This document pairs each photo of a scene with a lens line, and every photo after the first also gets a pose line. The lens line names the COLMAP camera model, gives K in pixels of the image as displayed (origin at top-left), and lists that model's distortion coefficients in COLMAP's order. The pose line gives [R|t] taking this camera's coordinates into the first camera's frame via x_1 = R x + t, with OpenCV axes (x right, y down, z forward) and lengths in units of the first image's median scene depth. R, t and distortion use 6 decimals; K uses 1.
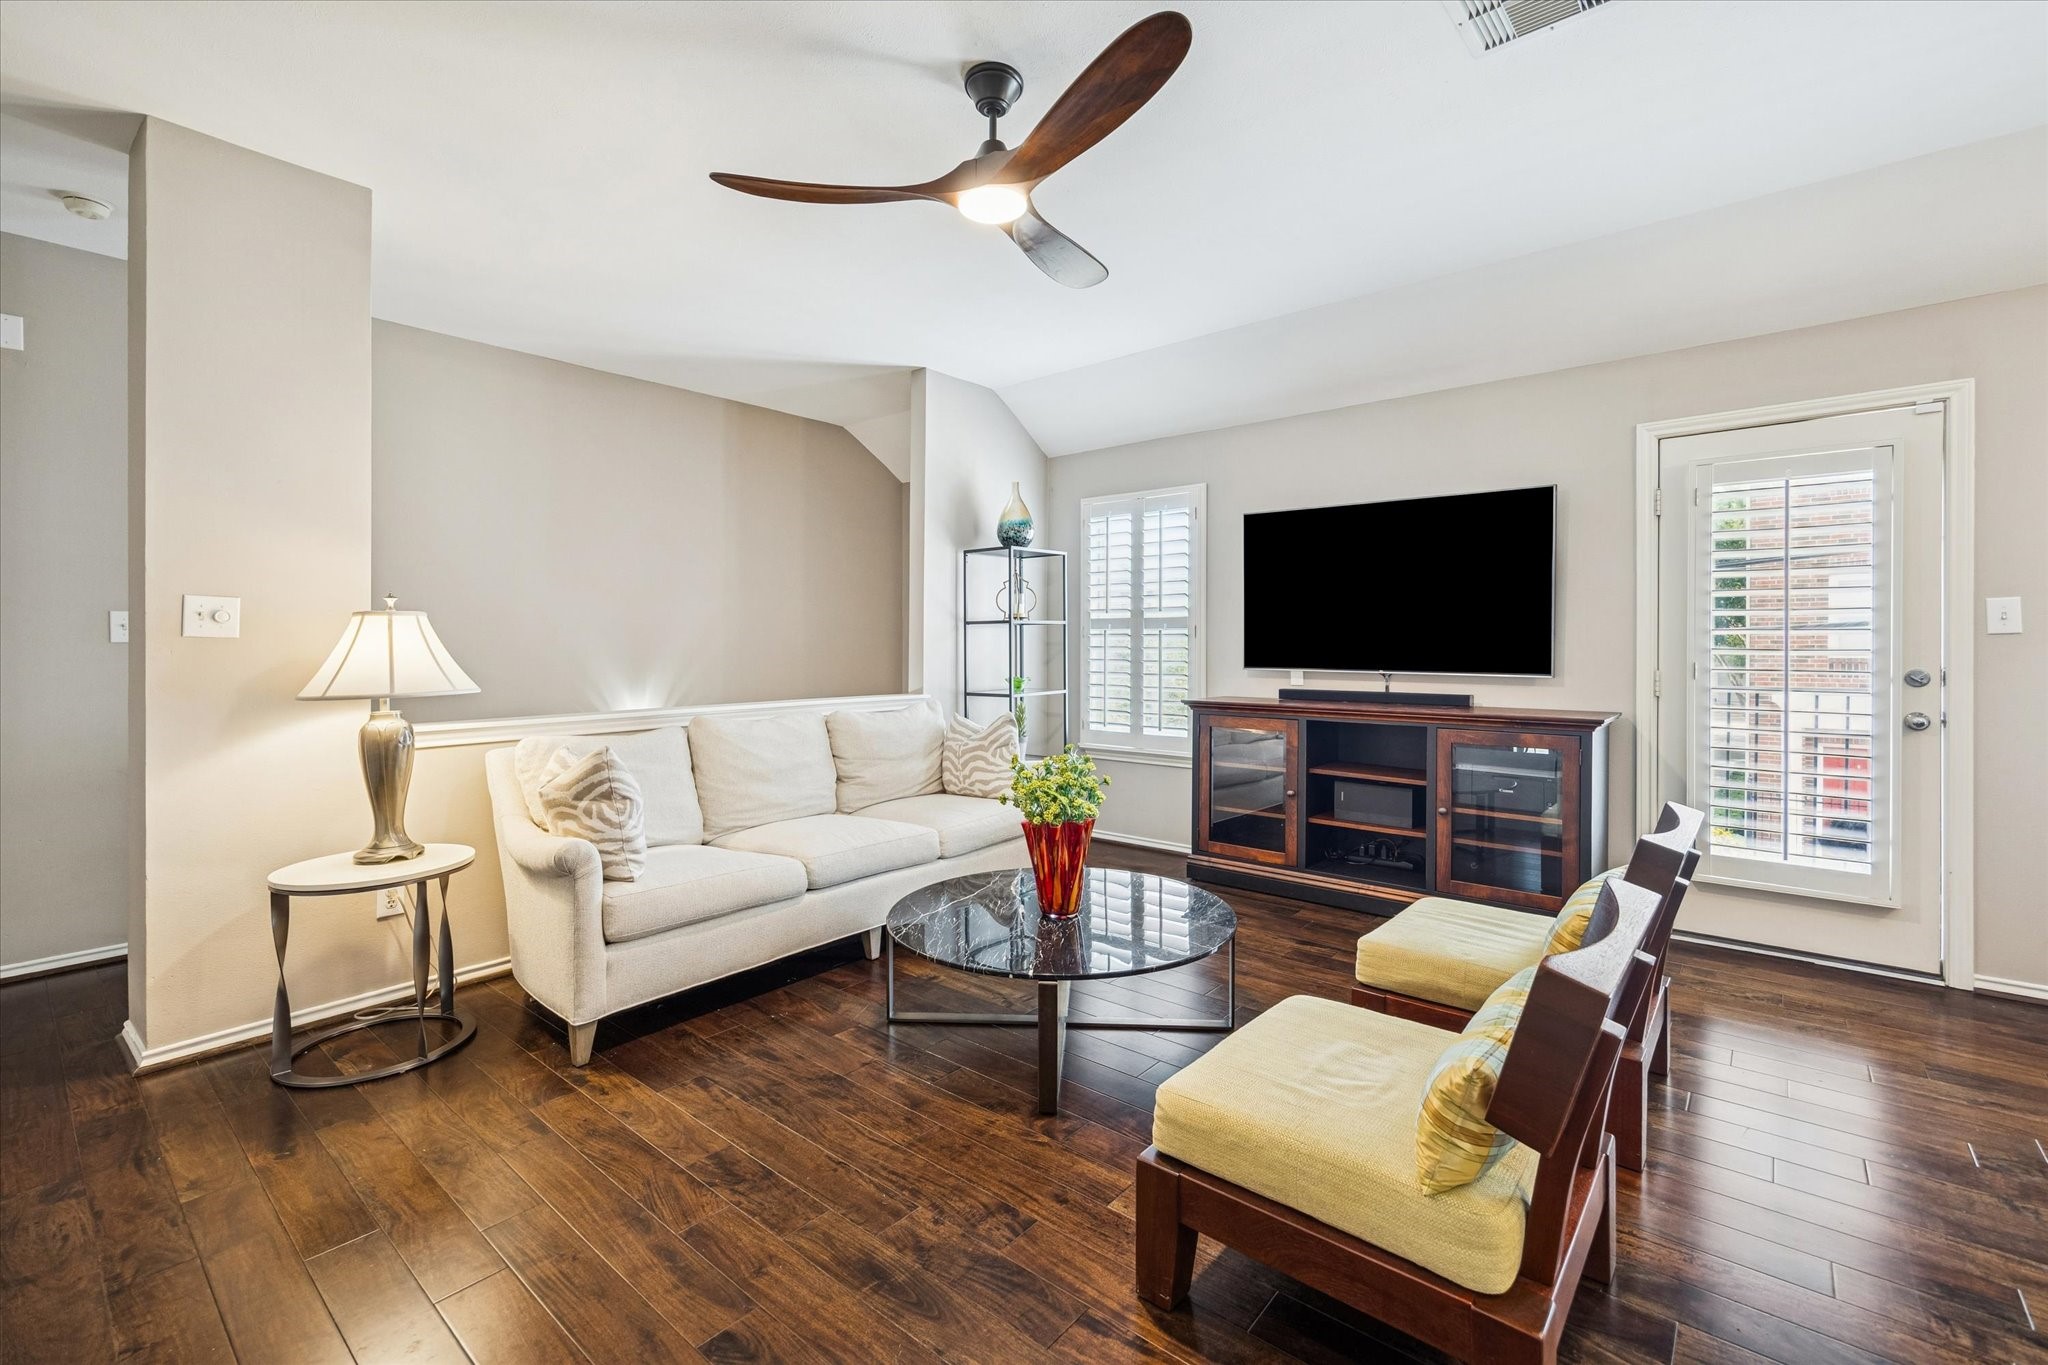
lens RADIAL K [[877.5, 0, 1013.2], [0, 877.5, 646.0], [0, 0, 1]] dist [-0.001582, 0.000429]
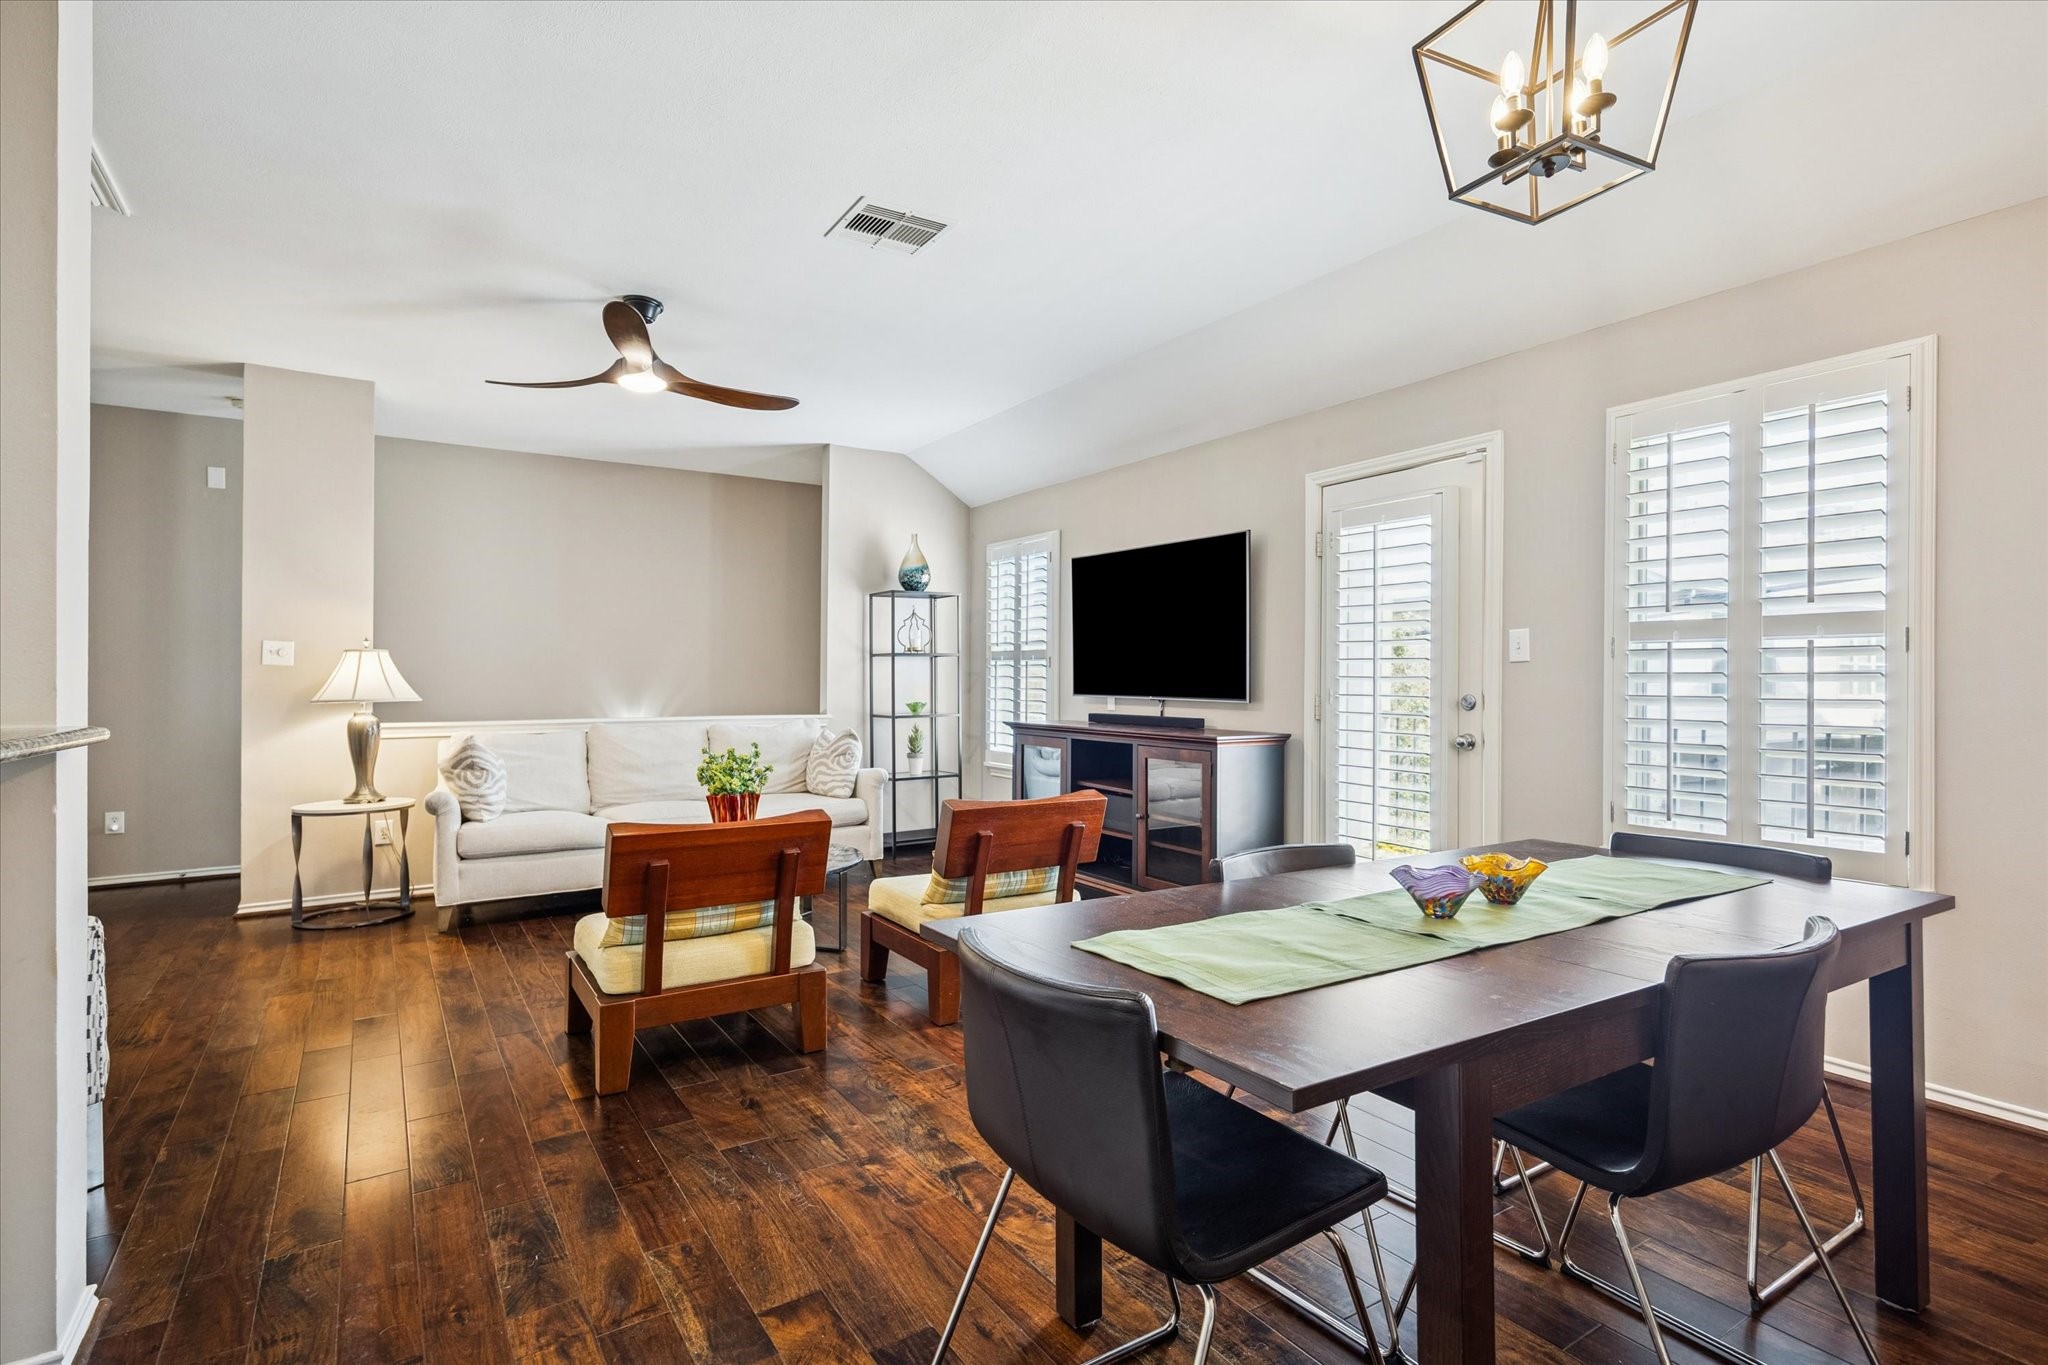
lens RADIAL K [[998.0, 0, 1024.0], [0, 998.0, 682.5], [0, 0, 1]] dist [0.005445, 0.000101]
pose [[0.957546, 0.004587, -0.288244, 0.740993], [-0.004563, 0.999989, 0.000755, 0.011237], [0.288245, 0.000592, 0.957557, -0.313280]]
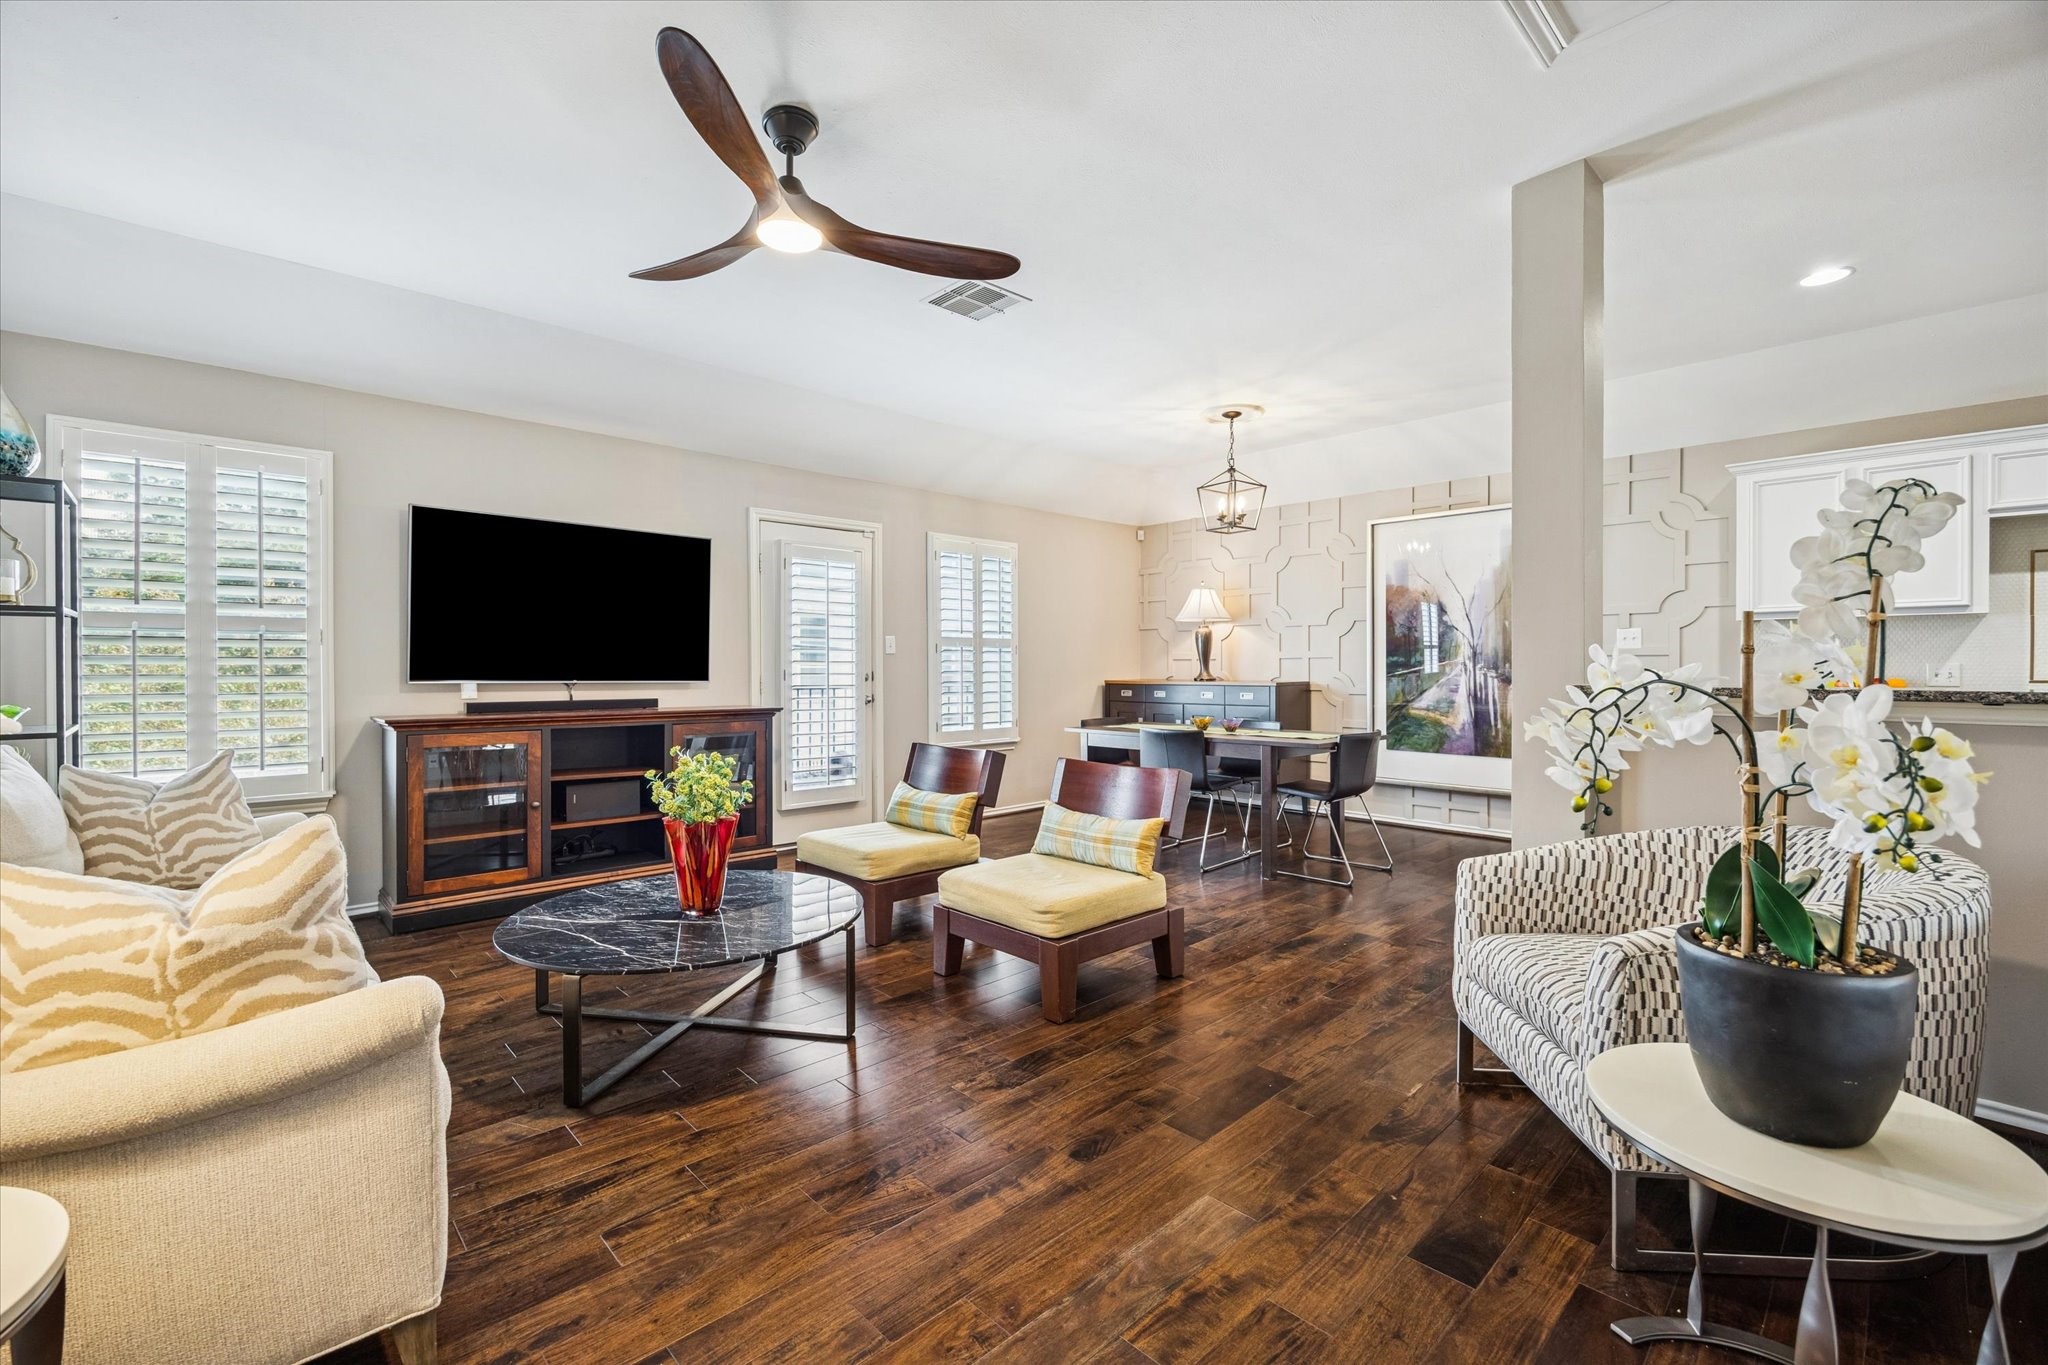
lens RADIAL K [[891.9, 0, 1025.9], [0, 891.9, 671.9], [0, 0, 1]] dist [-0.001664, -0.000132]
pose [[0.094322, -0.000214, 0.995542, -0.729615], [0.003279, 0.999995, -0.000096, 0.023293], [-0.995536, 0.003273, 0.094322, 0.409779]]
